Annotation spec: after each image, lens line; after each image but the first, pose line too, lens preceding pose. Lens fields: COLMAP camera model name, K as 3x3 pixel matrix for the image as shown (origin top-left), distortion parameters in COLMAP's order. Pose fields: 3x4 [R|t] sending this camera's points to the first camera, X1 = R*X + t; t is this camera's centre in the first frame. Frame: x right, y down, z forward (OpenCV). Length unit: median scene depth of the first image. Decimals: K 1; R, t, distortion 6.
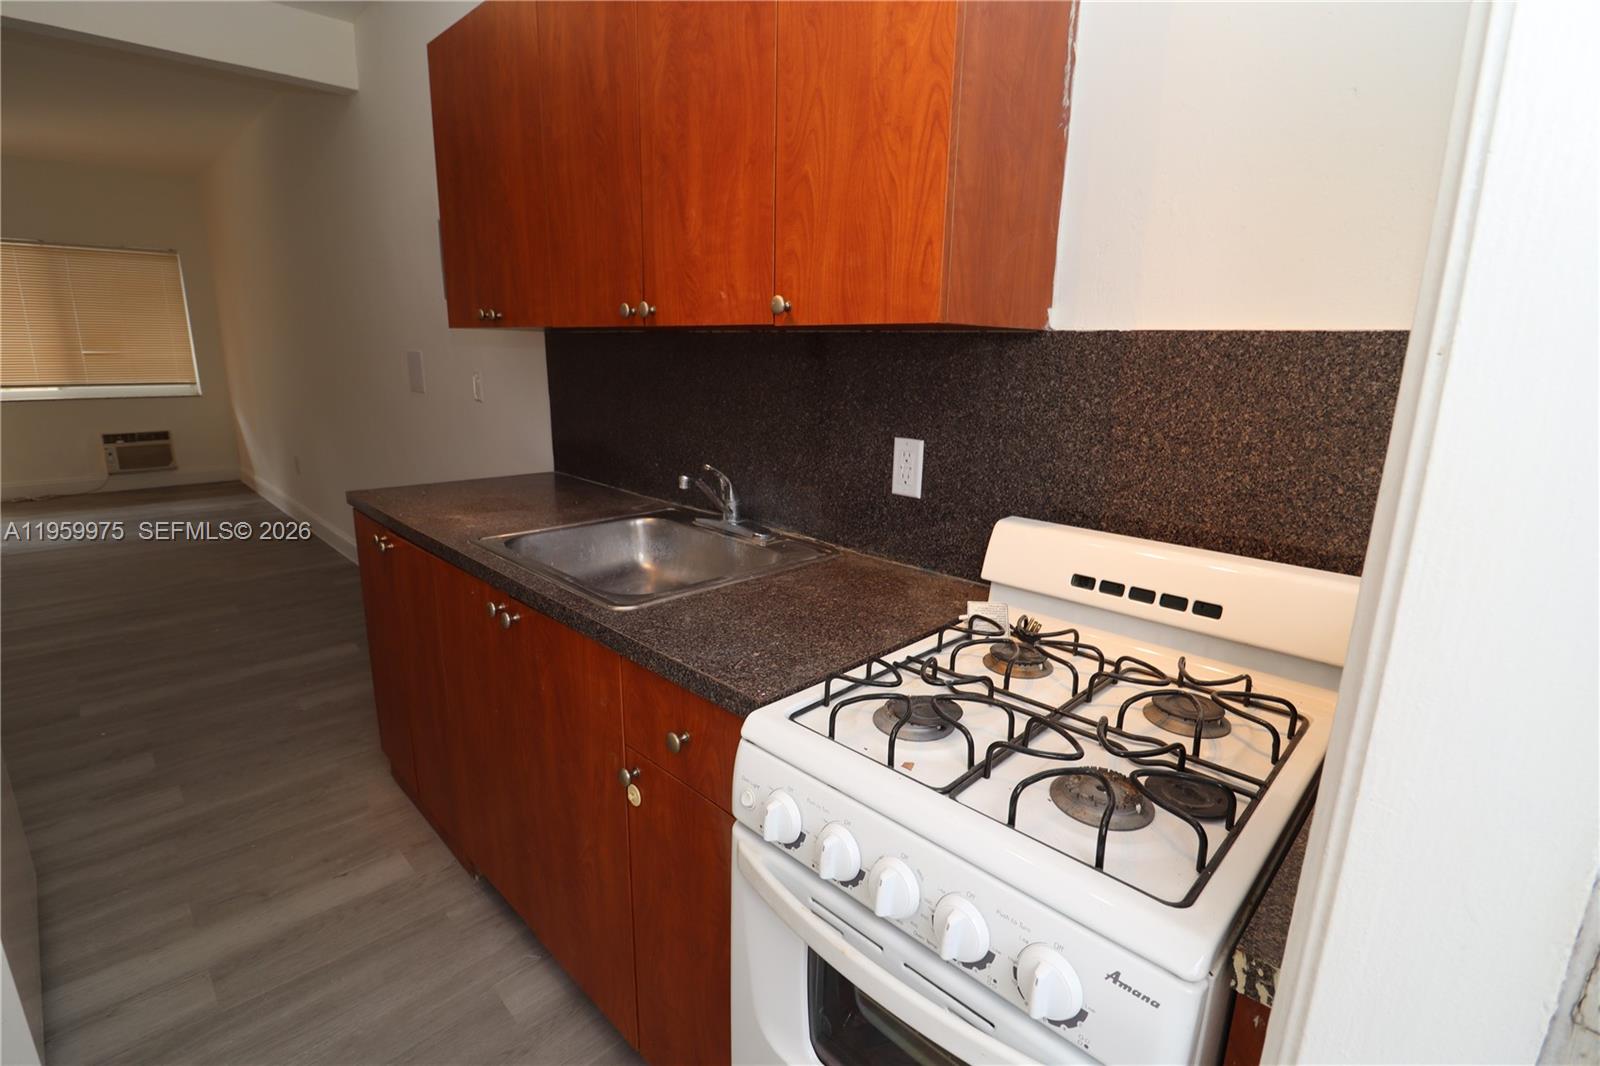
lens RADIAL K [[745.5, 0, 802.3], [0, 745.5, 525.5], [0, 0, 1]] dist [0.000294, -0.013123]
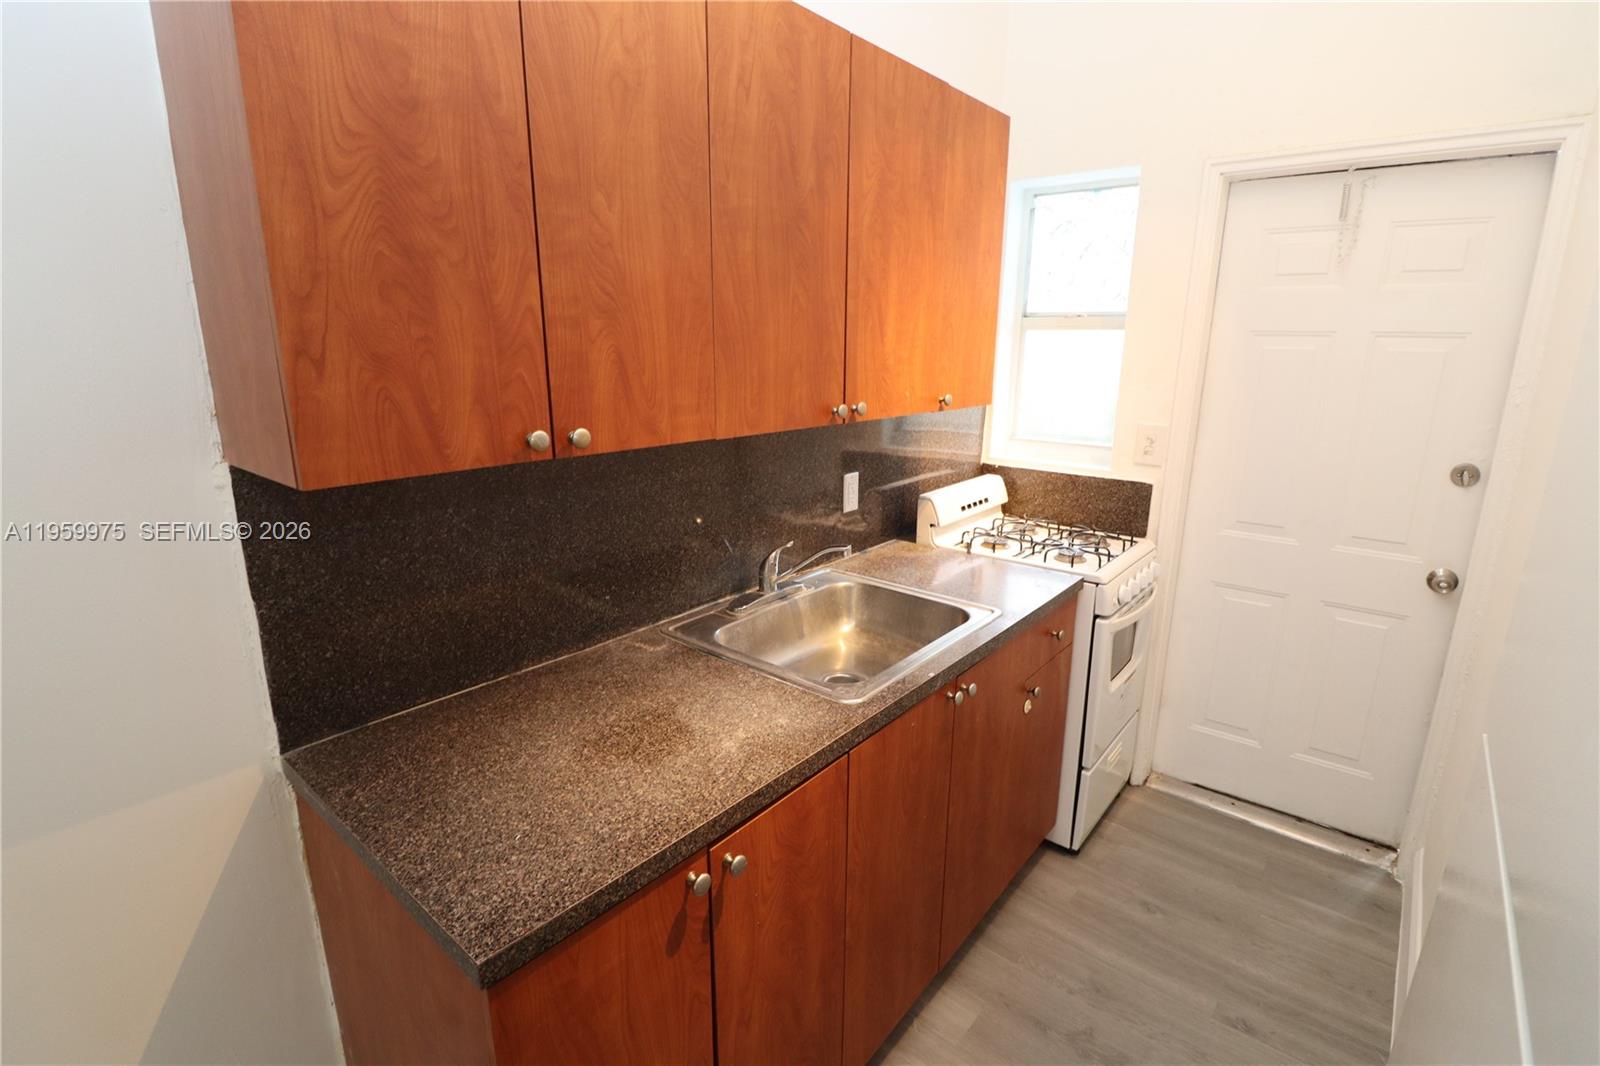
lens RADIAL K [[745.5, 0, 802.3], [0, 745.5, 525.5], [0, 0, 1]] dist [0.000294, -0.013123]
pose [[-0.089276, -0.257965, 0.962021, -1.294835], [0.217799, 0.937446, 0.271587, -0.436583], [-0.971902, 0.233773, -0.027507, 1.126632]]
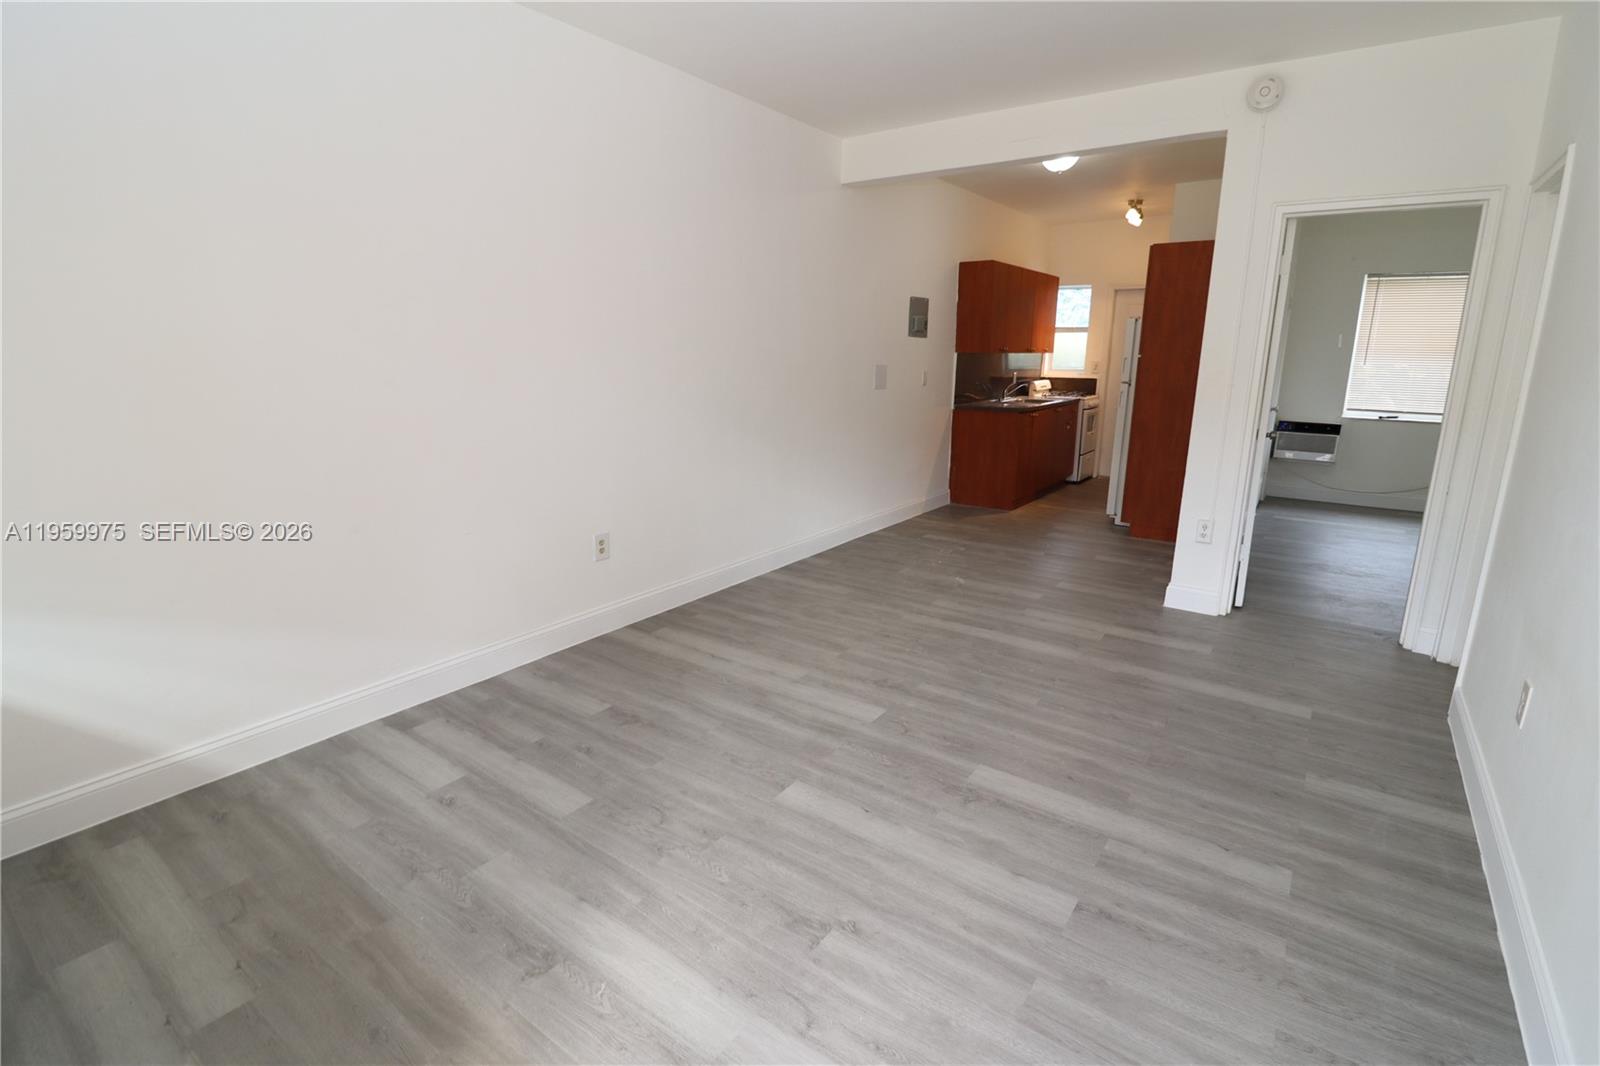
lens RADIAL K [[745.5, 0, 802.3], [0, 745.5, 525.5], [0, 0, 1]] dist [0.000294, -0.013123]
pose [[-0.162226, -0.246753, 0.955403, -4.917520], [0.219089, 0.935055, 0.278699, -0.898652], [-0.962124, 0.254530, -0.097629, 3.208492]]
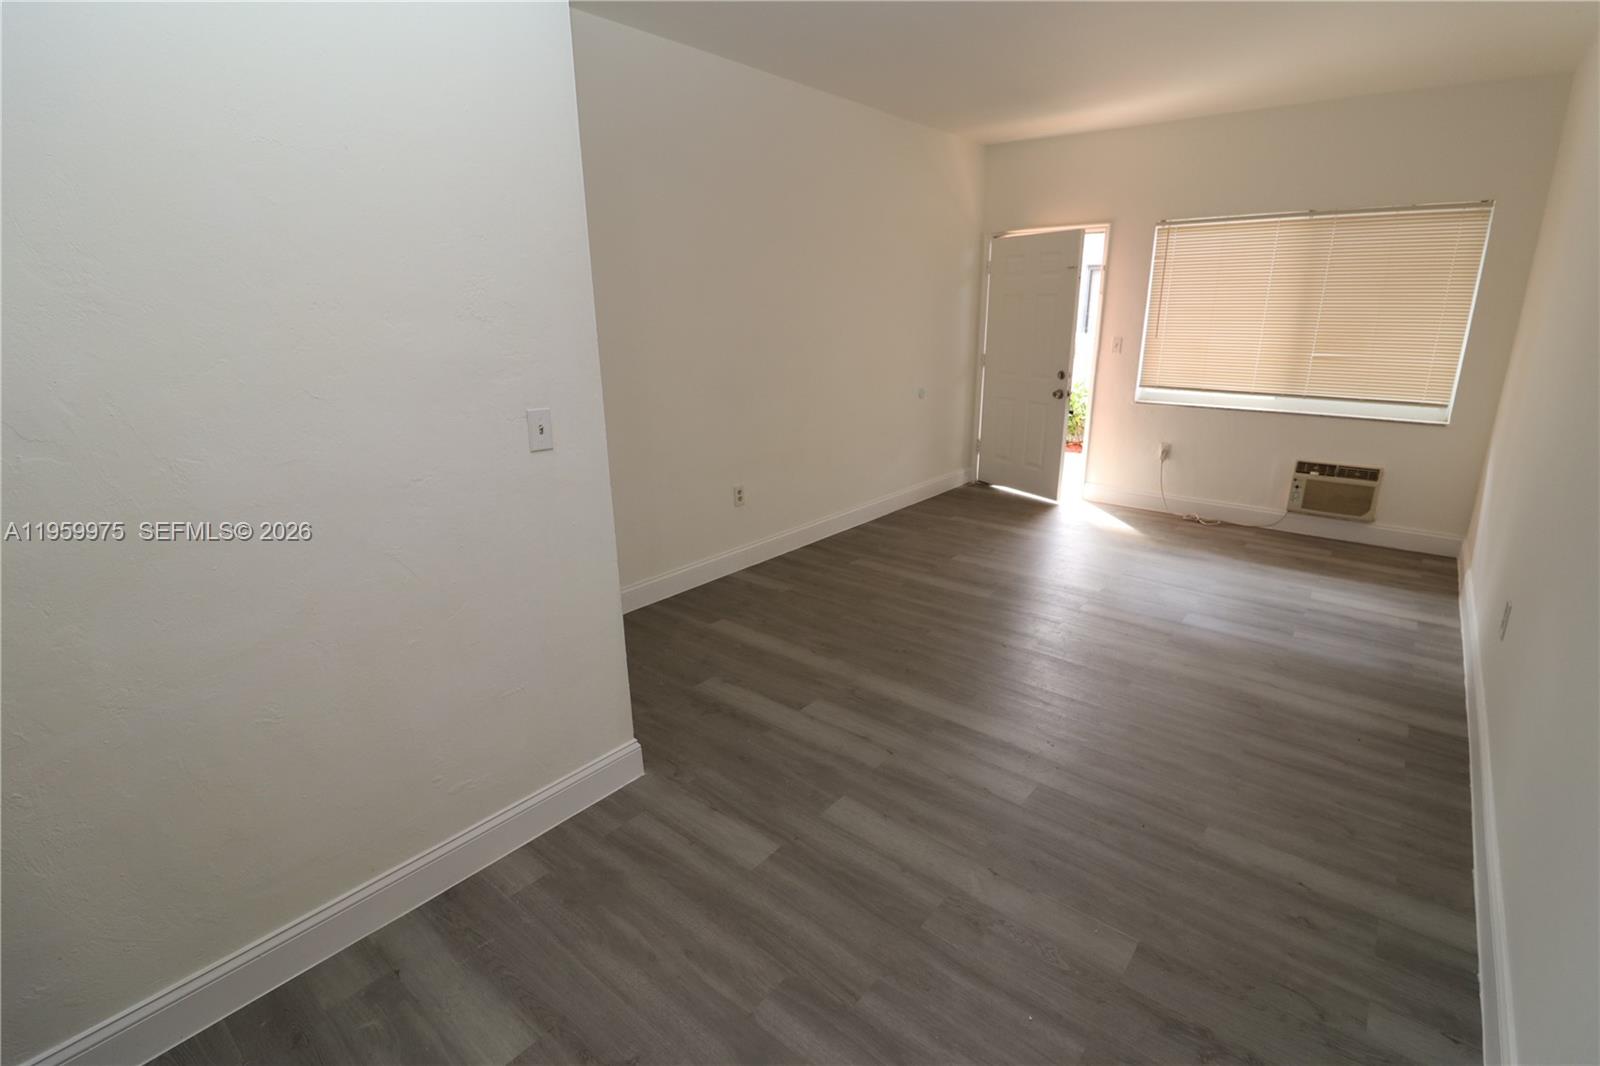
lens RADIAL K [[745.5, 0, 802.3], [0, 745.5, 525.5], [0, 0, 1]] dist [0.000294, -0.013123]
pose [[0.091518, 0.256195, -0.962283, -0.965681], [-0.219825, 0.947697, 0.231406, -0.538463], [0.971237, 0.190356, 0.143049, 1.690078]]
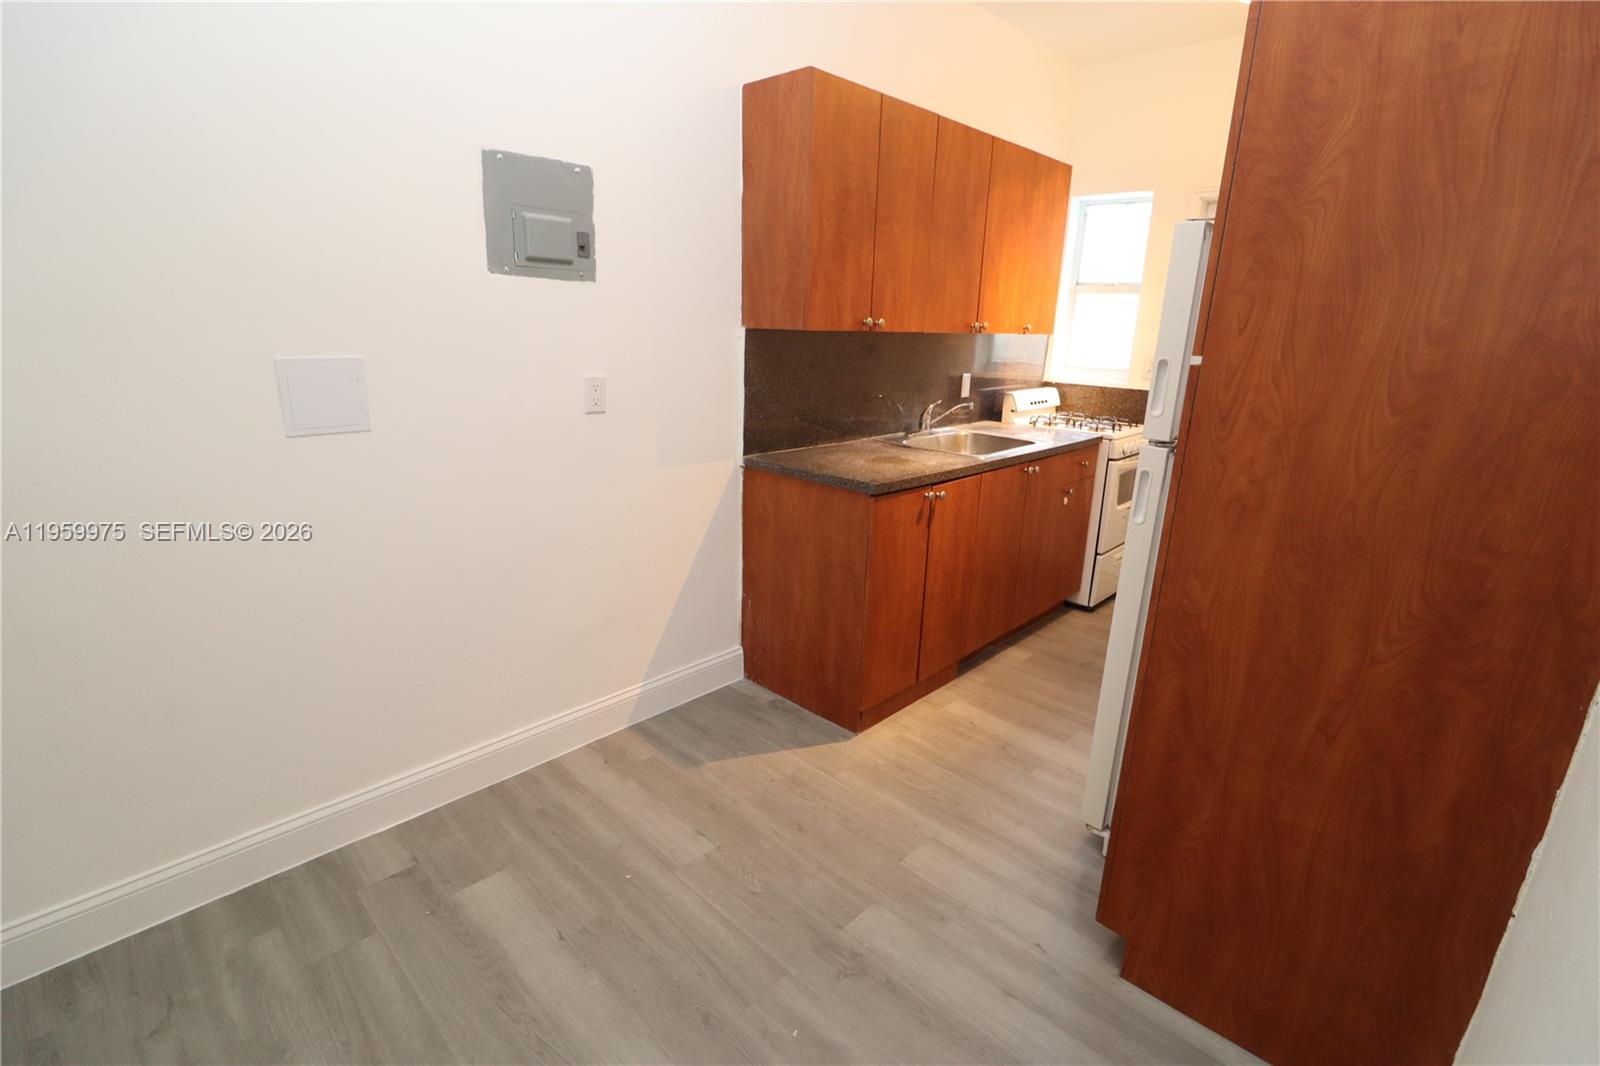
lens RADIAL K [[745.5, 0, 802.3], [0, 745.5, 525.5], [0, 0, 1]] dist [0.000294, -0.013123]
pose [[-0.019369, -0.288358, 0.957327, -2.376567], [0.197299, 0.937576, 0.286400, -0.458505], [-0.980152, 0.194427, 0.038733, 1.507181]]
